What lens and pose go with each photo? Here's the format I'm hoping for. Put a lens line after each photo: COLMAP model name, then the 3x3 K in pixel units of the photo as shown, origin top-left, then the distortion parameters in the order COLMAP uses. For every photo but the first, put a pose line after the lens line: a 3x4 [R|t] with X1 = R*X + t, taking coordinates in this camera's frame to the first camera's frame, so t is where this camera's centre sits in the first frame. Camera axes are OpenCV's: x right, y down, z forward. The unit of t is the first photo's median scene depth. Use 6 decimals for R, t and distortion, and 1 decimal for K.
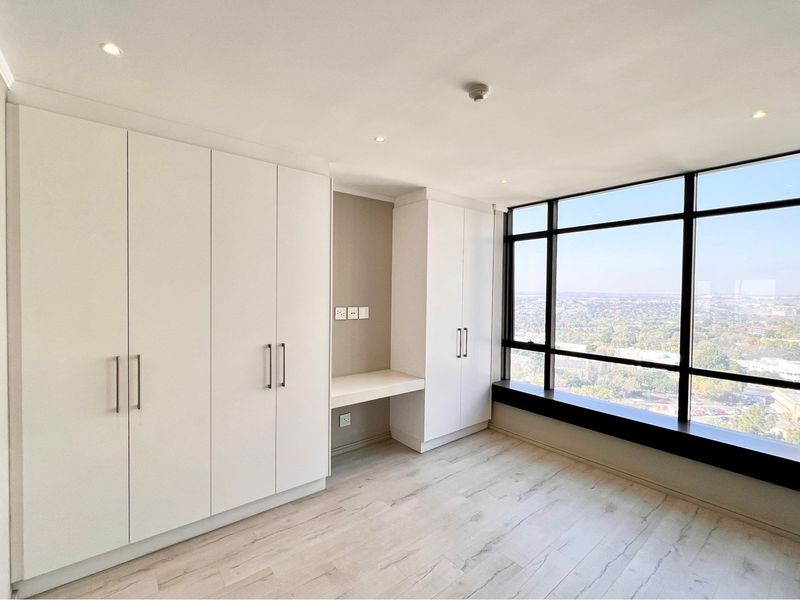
lens RADIAL K [[357.4, 0, 398.7], [0, 357.4, 298.4], [0, 0, 1]] dist [-0.003283, -0.000345]
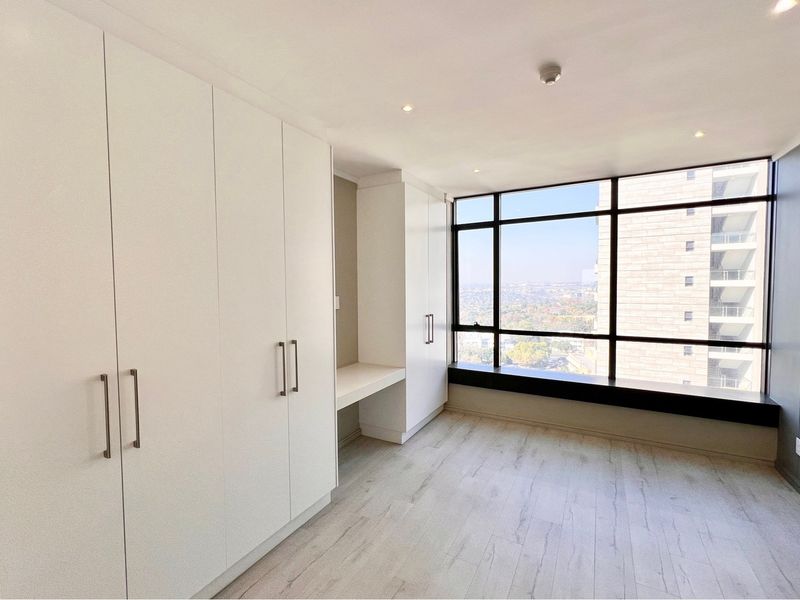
lens RADIAL K [[357.4, 0, 397.5], [0, 357.4, 298.9], [0, 0, 1]] dist [-0.003283, -0.000345]
pose [[0.930449, -0.035953, 0.364654, -0.333974], [0.028783, 0.999271, 0.025082, 0.013992], [-0.365290, -0.012842, 0.930805, 0.119126]]
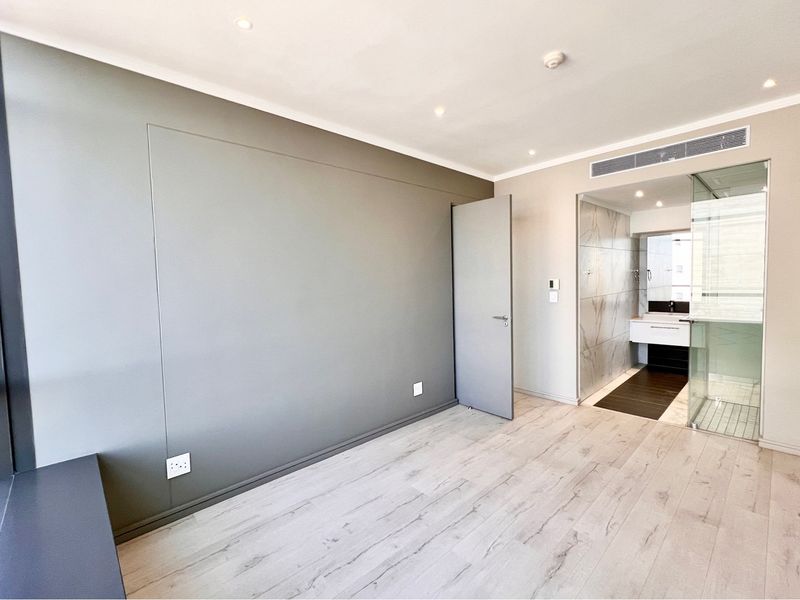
lens RADIAL K [[357.4, 0, 395.9], [0, 357.4, 301.2], [0, 0, 1]] dist [-0.003283, -0.000345]
pose [[-0.997208, 0.022368, -0.071252, 0.472927], [0.016303, 0.996282, 0.084590, 0.048394], [0.072879, 0.083192, -0.993865, 1.239554]]
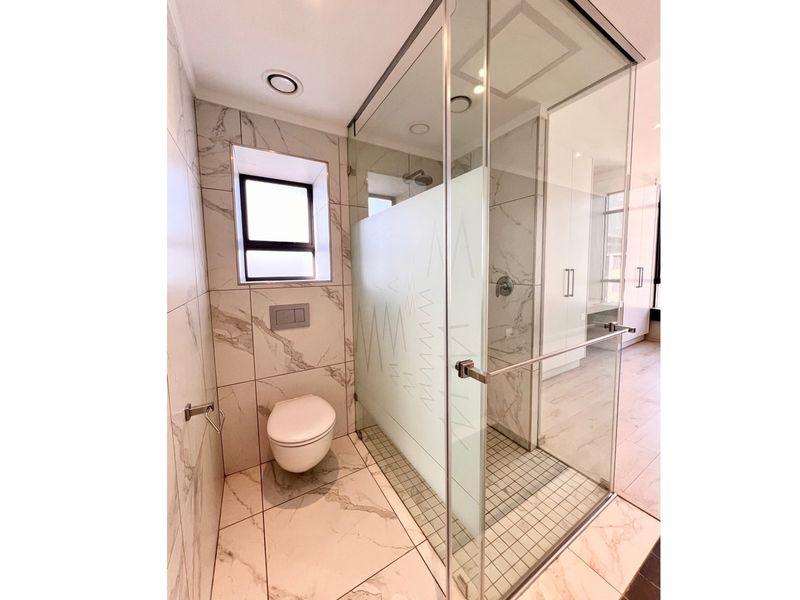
lens RADIAL K [[261.2, 0, 421.6], [0, 261.2, 292.0], [0, 0, 1]] dist [0.000768, 0.000052]
pose [[0.993581, -0.016766, -0.111872, -0.710993], [0.024122, 0.997612, 0.064723, 0.113541], [0.110519, -0.067006, 0.991613, -0.172832]]
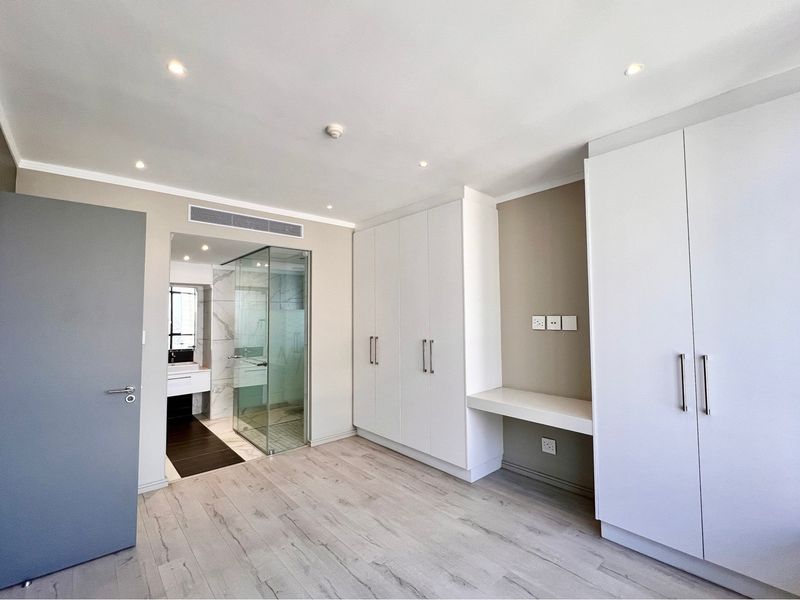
lens RADIAL K [[357.4, 0, 398.5], [0, 357.4, 302.5], [0, 0, 1]] dist [-0.003283, -0.000345]
pose [[0.052551, -0.053989, -0.997158, 0.830240], [-0.014600, 0.998389, -0.054825, 0.051942], [0.998512, 0.017440, 0.051678, 0.677318]]
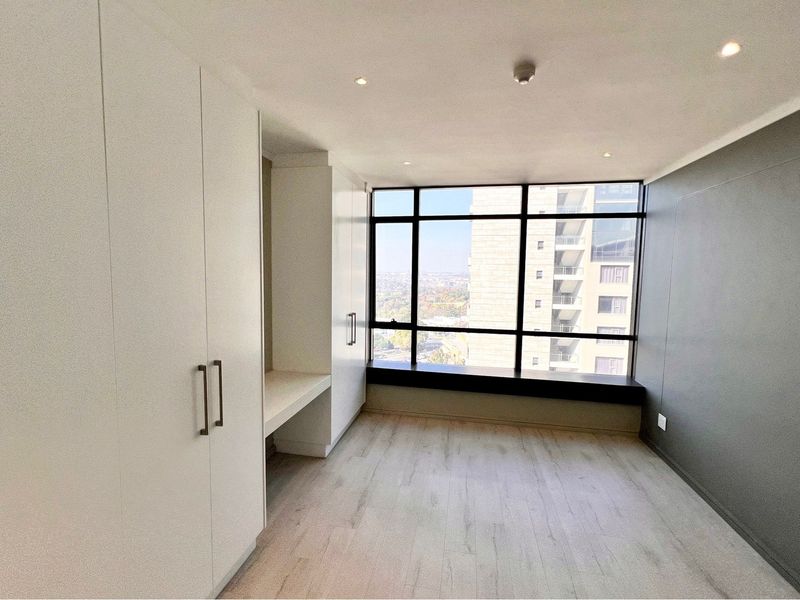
lens RADIAL K [[357.4, 0, 396.7], [0, 357.4, 298.4], [0, 0, 1]] dist [-0.003283, -0.000345]
pose [[0.769611, -0.047245, 0.636763, -0.399468], [0.007528, 0.997861, 0.064938, -0.019040], [-0.638469, -0.045184, 0.768320, 0.261023]]
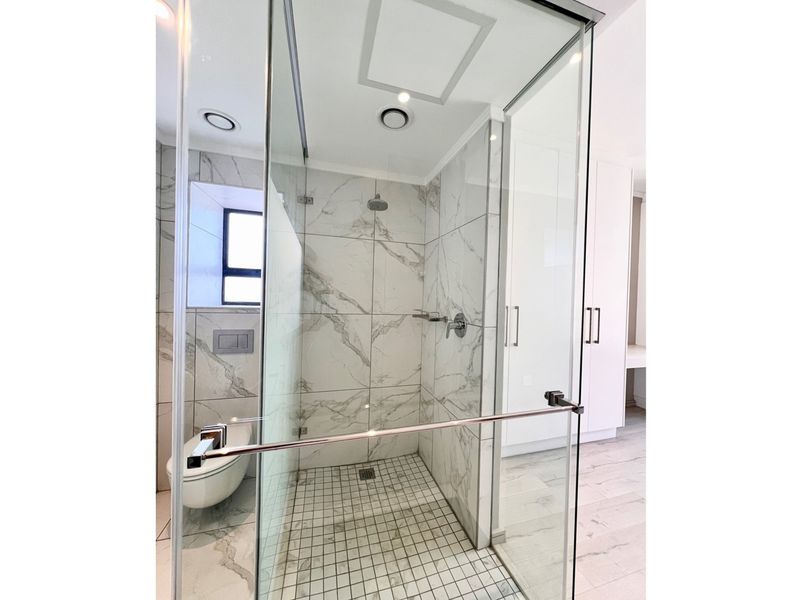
lens RADIAL K [[261.2, 0, 407.5], [0, 261.2, 301.5], [0, 0, 1]] dist [0.000768, 0.000052]
pose [[0.930884, 0.016564, -0.364938, -0.502527], [-0.021345, 0.999731, -0.009071, 0.105585], [0.364690, 0.016234, 0.930988, -0.048856]]
